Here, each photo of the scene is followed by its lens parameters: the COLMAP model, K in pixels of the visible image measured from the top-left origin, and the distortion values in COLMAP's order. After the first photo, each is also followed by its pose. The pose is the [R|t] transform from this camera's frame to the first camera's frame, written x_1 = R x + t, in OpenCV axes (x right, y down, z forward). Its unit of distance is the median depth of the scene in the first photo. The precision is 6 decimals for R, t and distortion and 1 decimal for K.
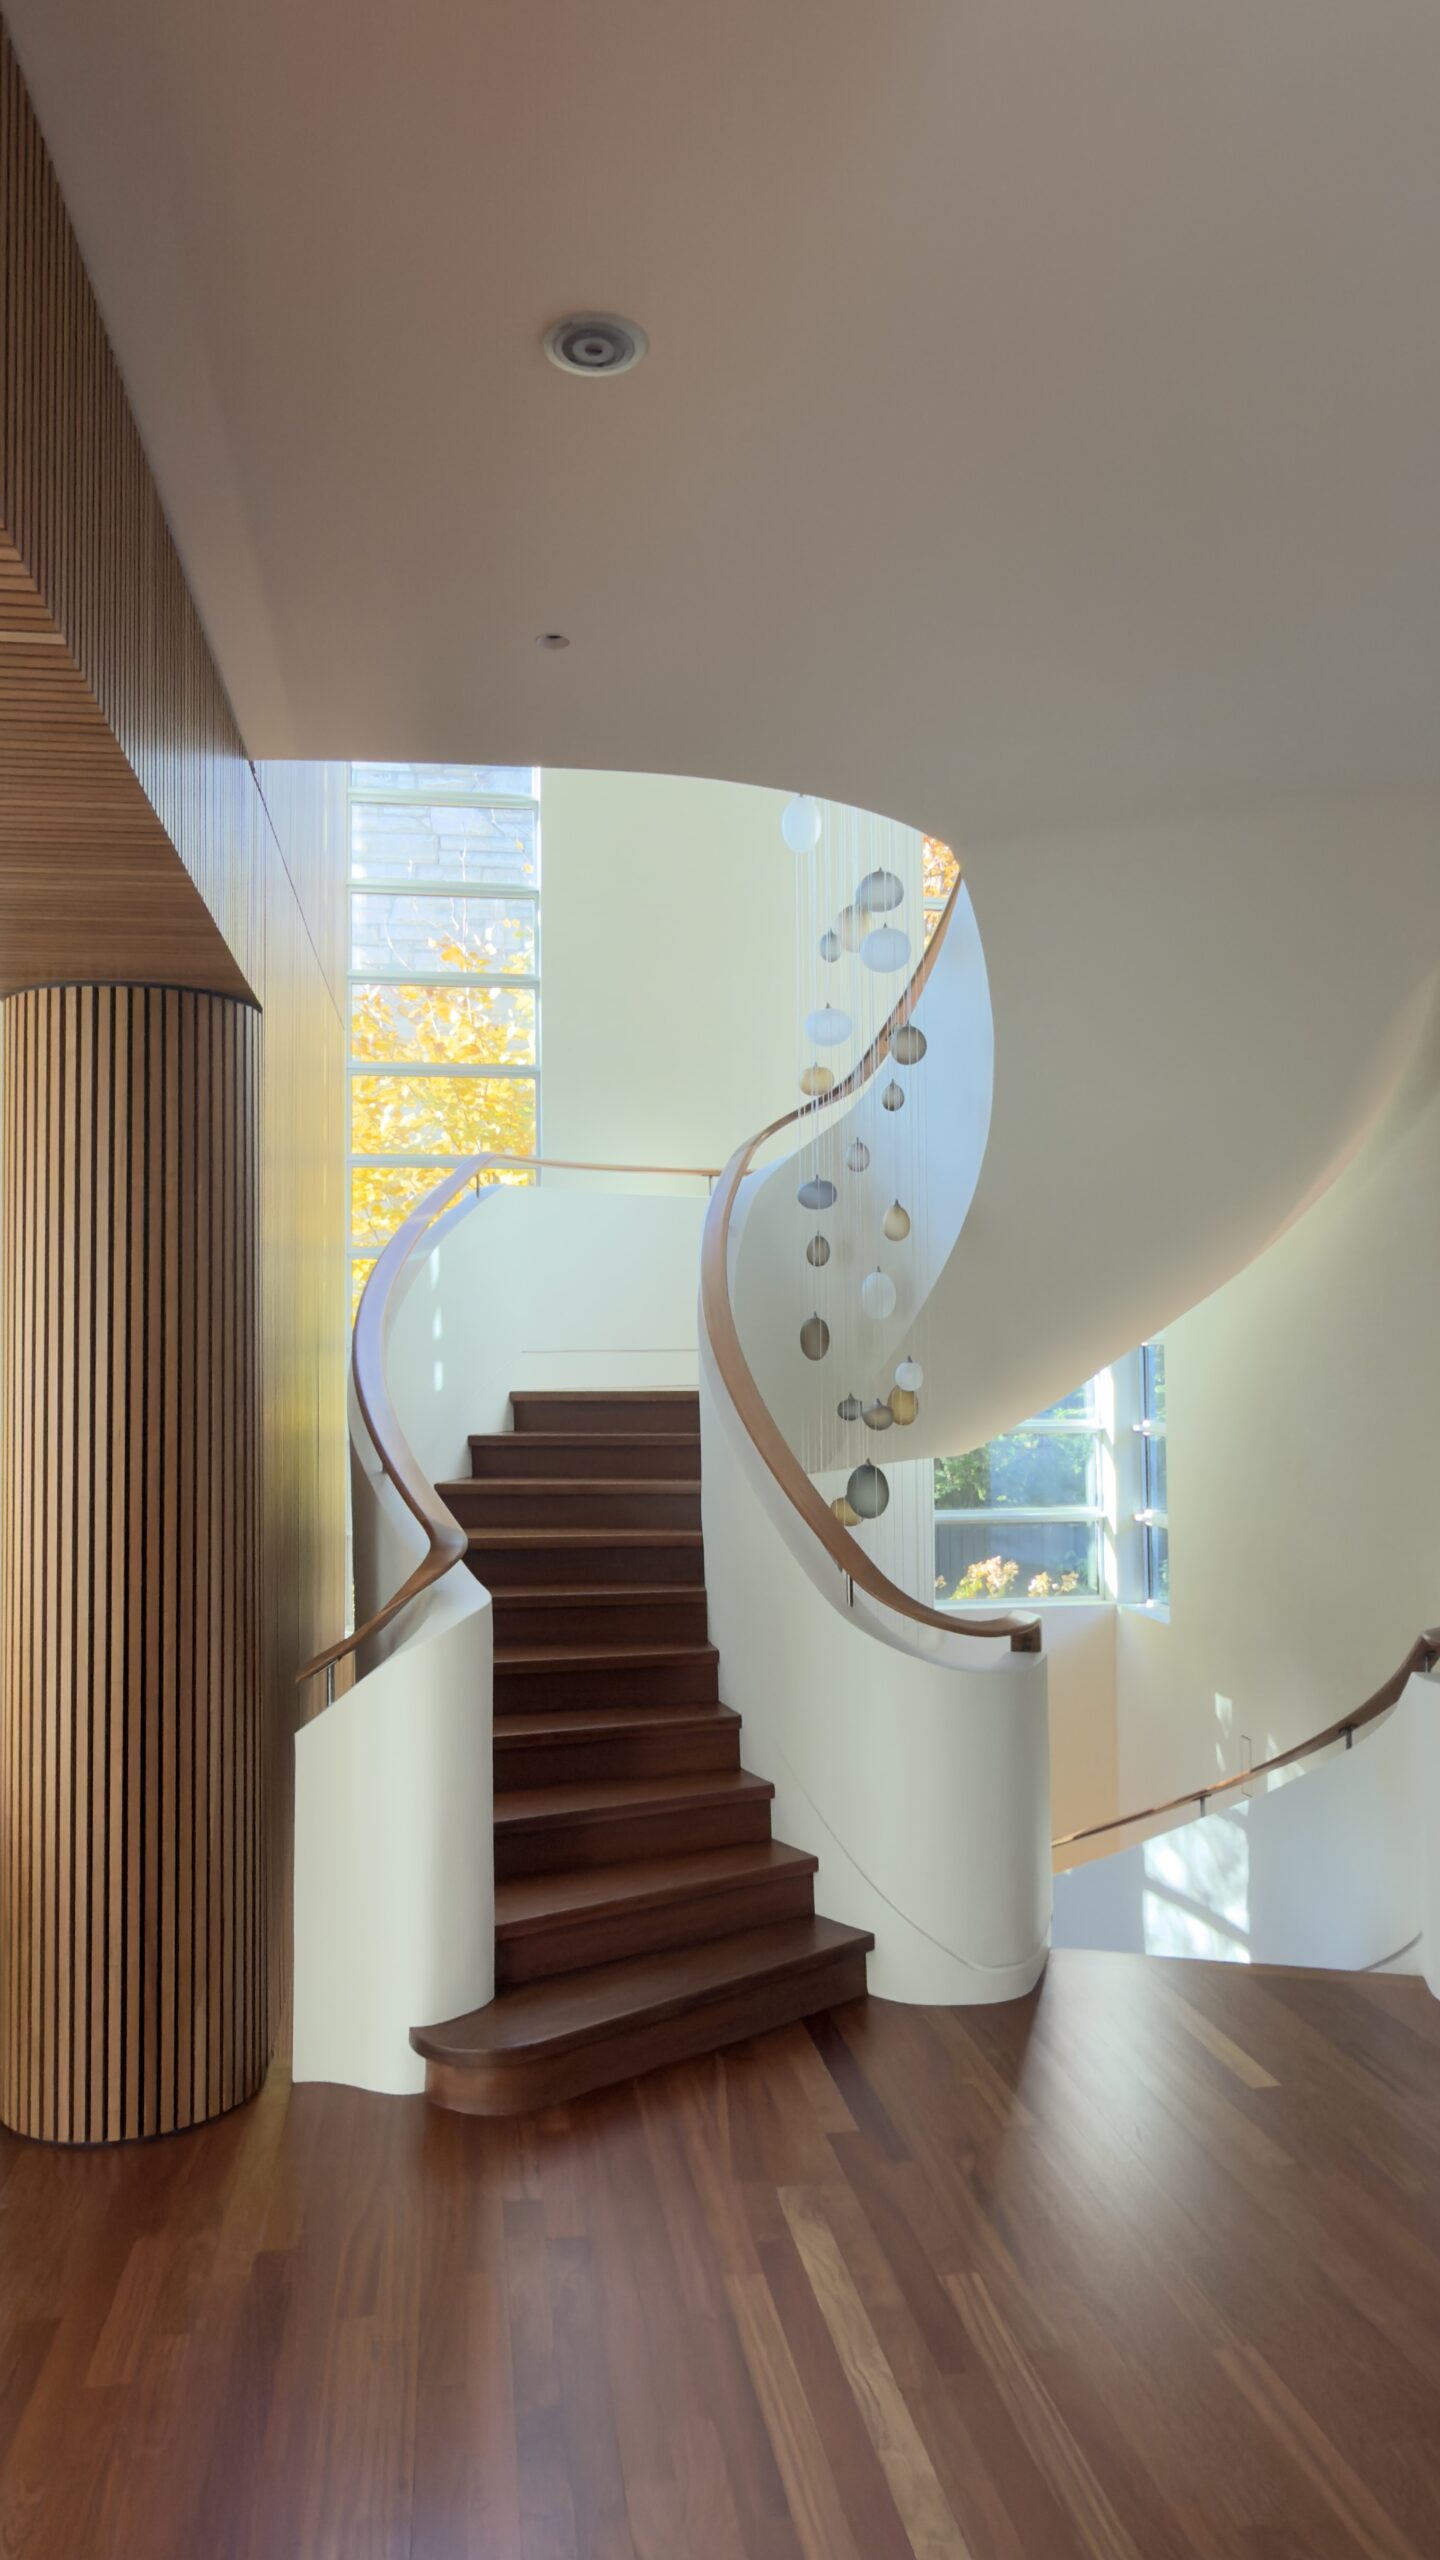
lens RADIAL K [[1672.1, 0, 709.5], [0, 1672.1, 1267.5], [0, 0, 1]] dist [0.021786, 0.004144]
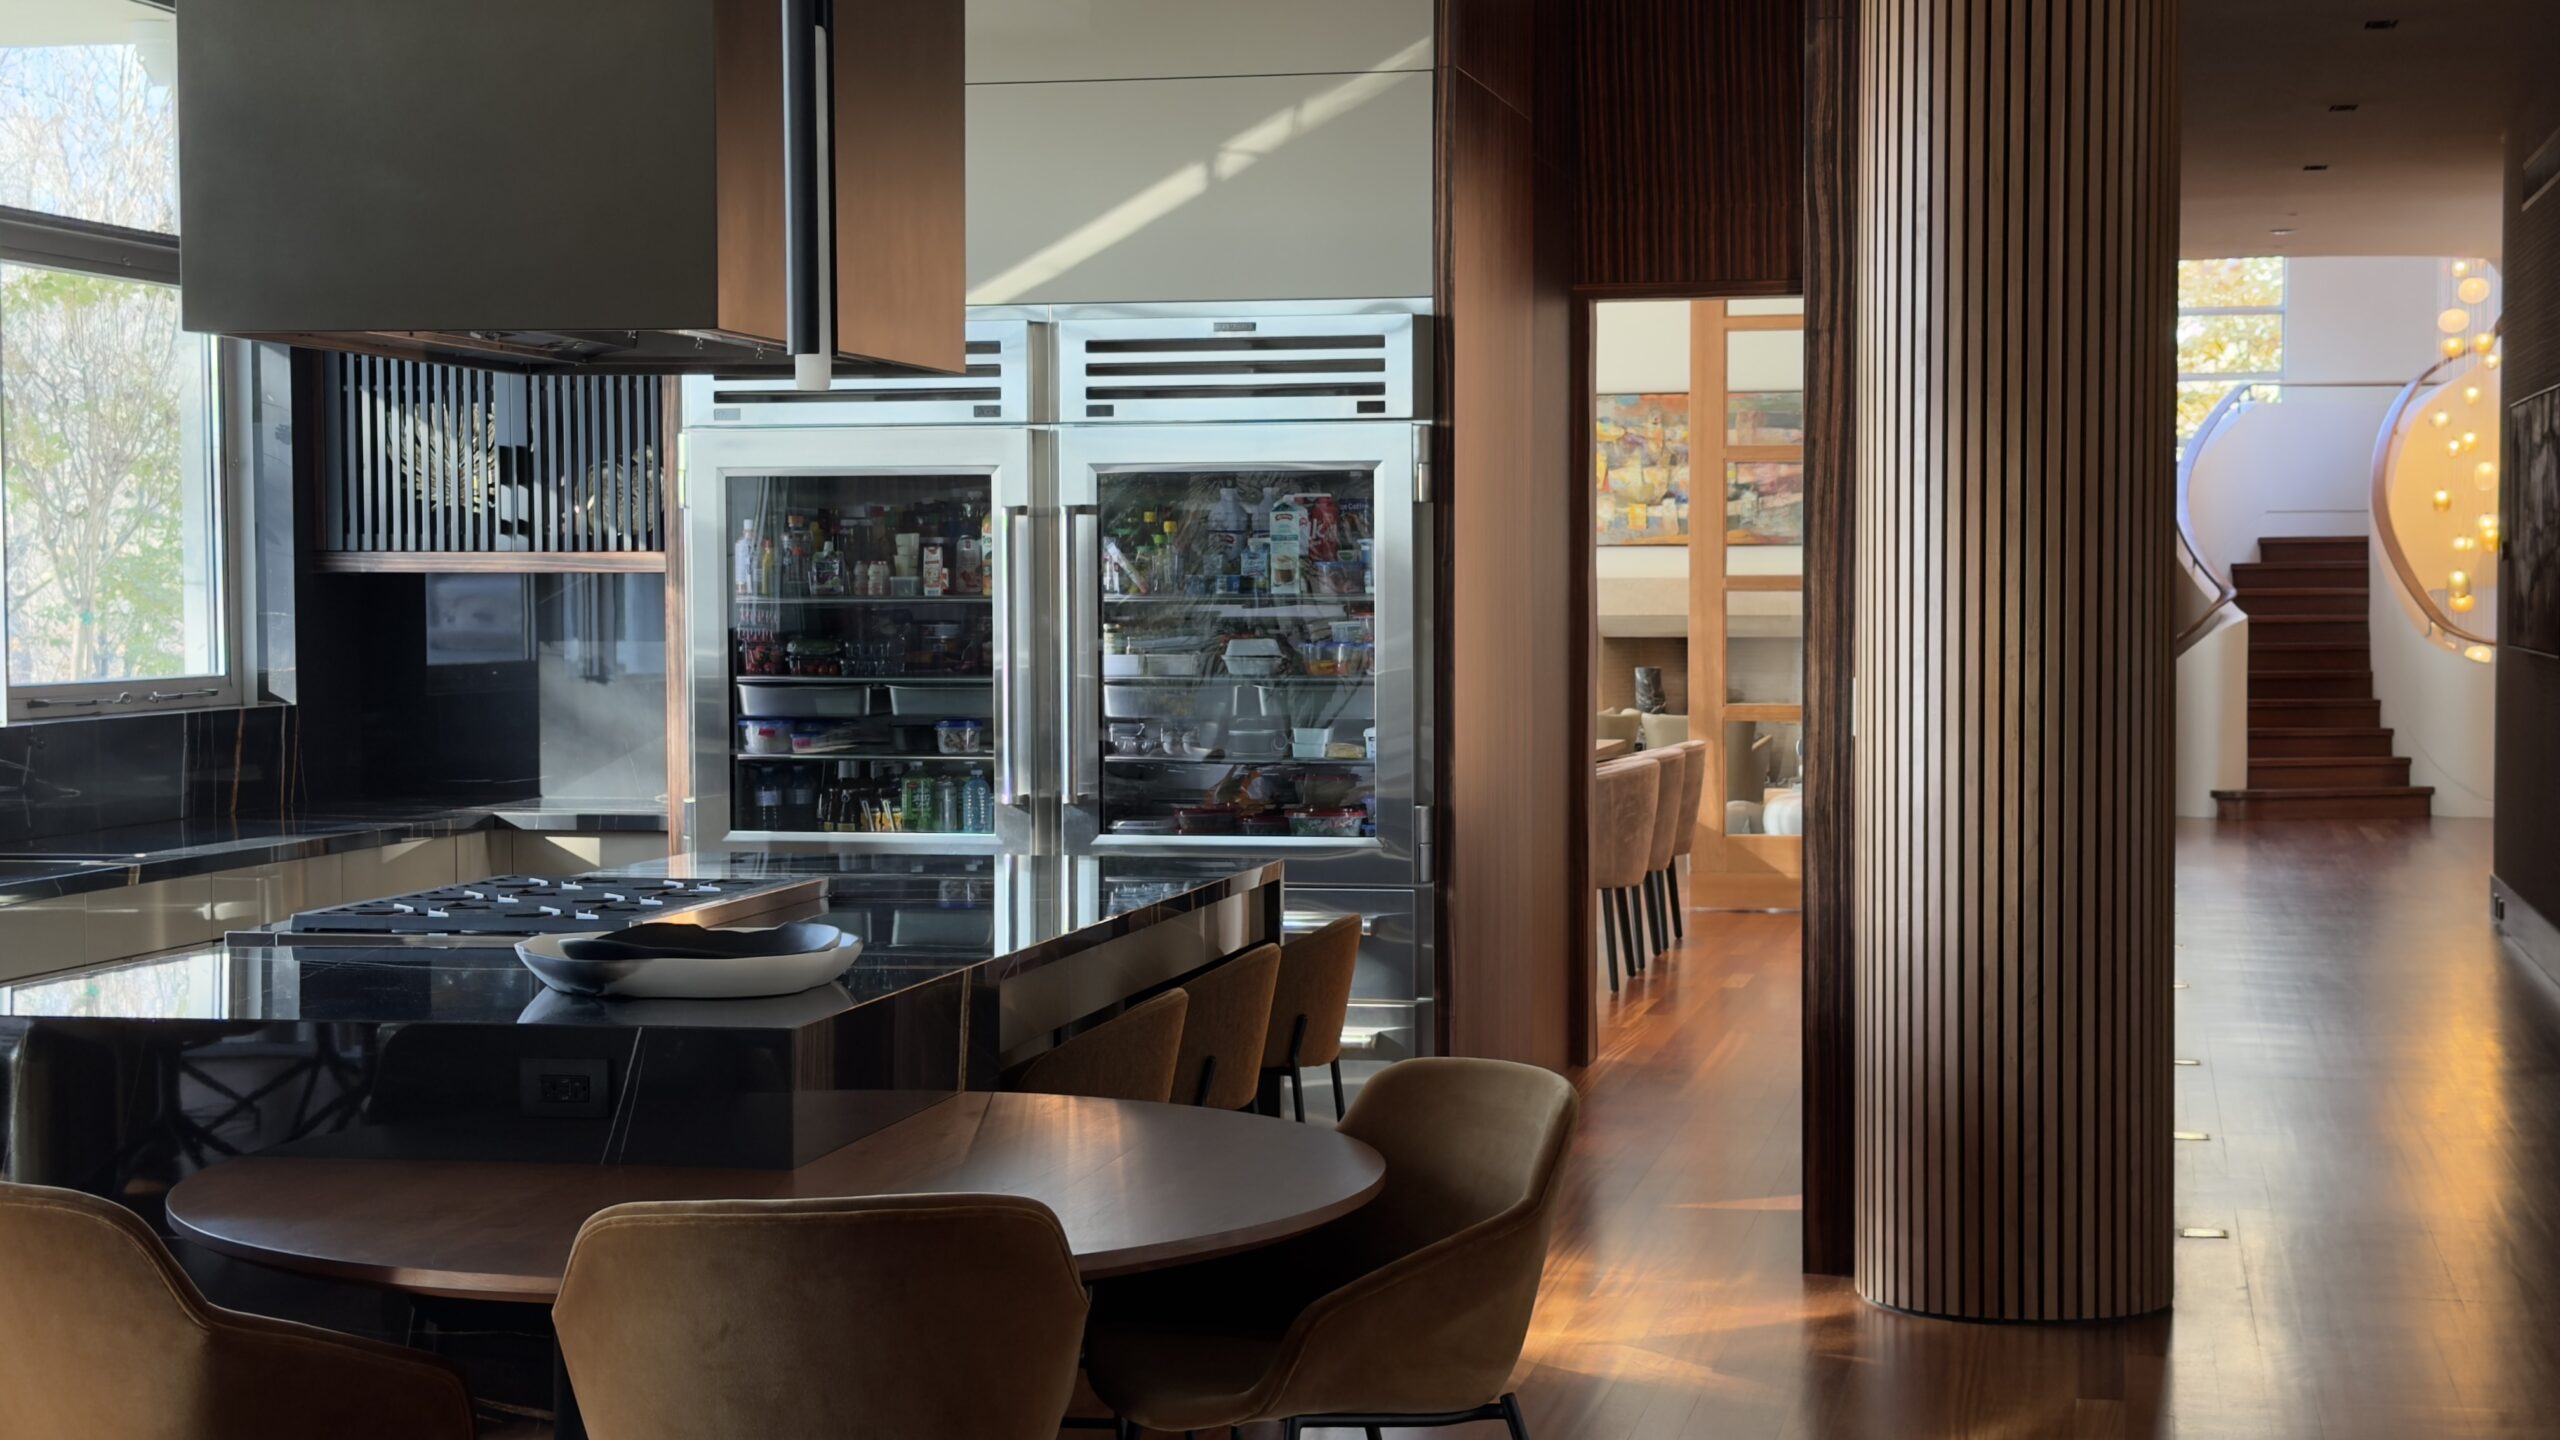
lens RADIAL K [[3918.6, 0, 1266.9], [0, 3918.6, 727.2], [0, 0, 1]] dist [0.133289, 0.000000]
pose [[0.932686, 0.018967, -0.360191, 0.579607], [0.015580, 0.995566, 0.092767, -0.178170], [0.360353, -0.092134, 0.928255, -4.596285]]
